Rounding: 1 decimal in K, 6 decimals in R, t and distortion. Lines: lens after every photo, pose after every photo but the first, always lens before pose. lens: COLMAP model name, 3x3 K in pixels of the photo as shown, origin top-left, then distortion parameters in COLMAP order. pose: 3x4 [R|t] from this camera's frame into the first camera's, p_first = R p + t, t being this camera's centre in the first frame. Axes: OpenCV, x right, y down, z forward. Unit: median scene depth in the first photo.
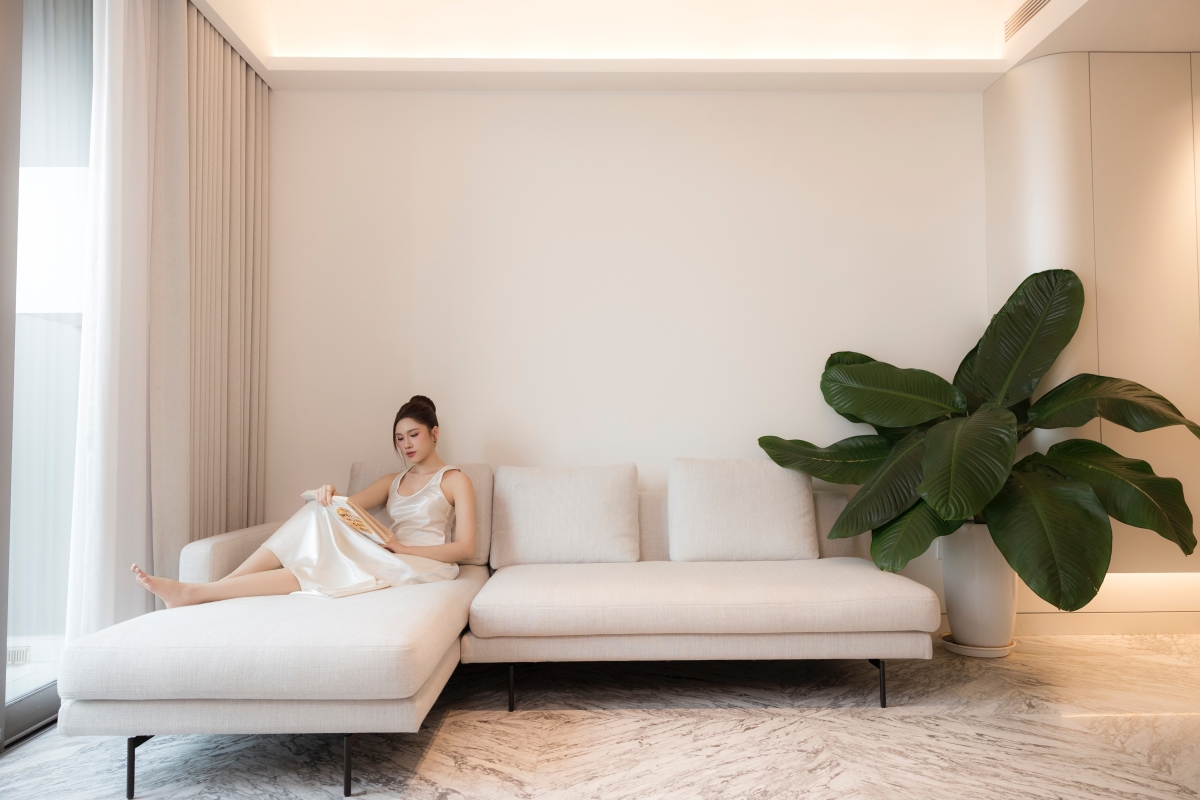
lens RADIAL K [[793.4, 0, 602.2], [0, 793.4, 403.3], [0, 0, 1]] dist [-0.015909, -0.002435]
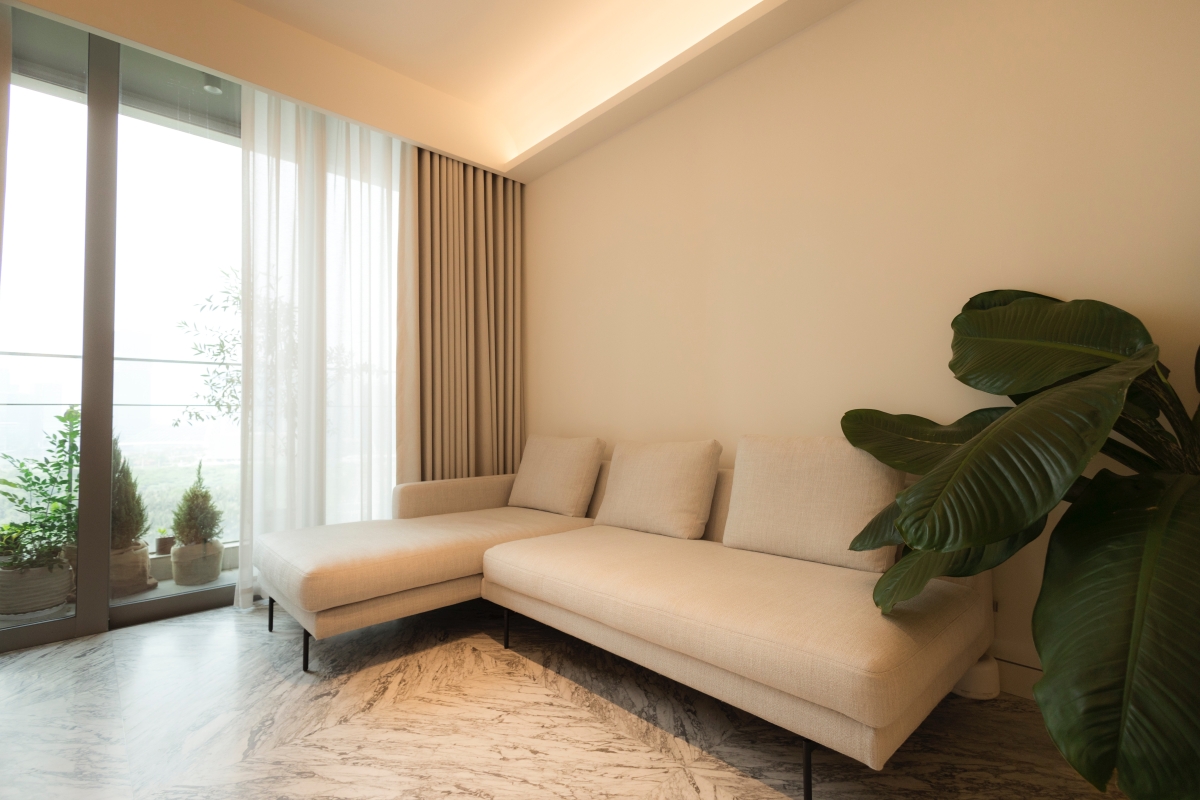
lens RADIAL K [[542.2, 0, 598.8], [0, 542.2, 399.1], [0, 0, 1]] dist [-0.004562, -0.001047]
pose [[0.676291, -0.035561, -0.735776, 0.606792], [0.044769, 0.998972, -0.007132, 0.028918], [0.735273, -0.028116, 0.677188, 0.580015]]
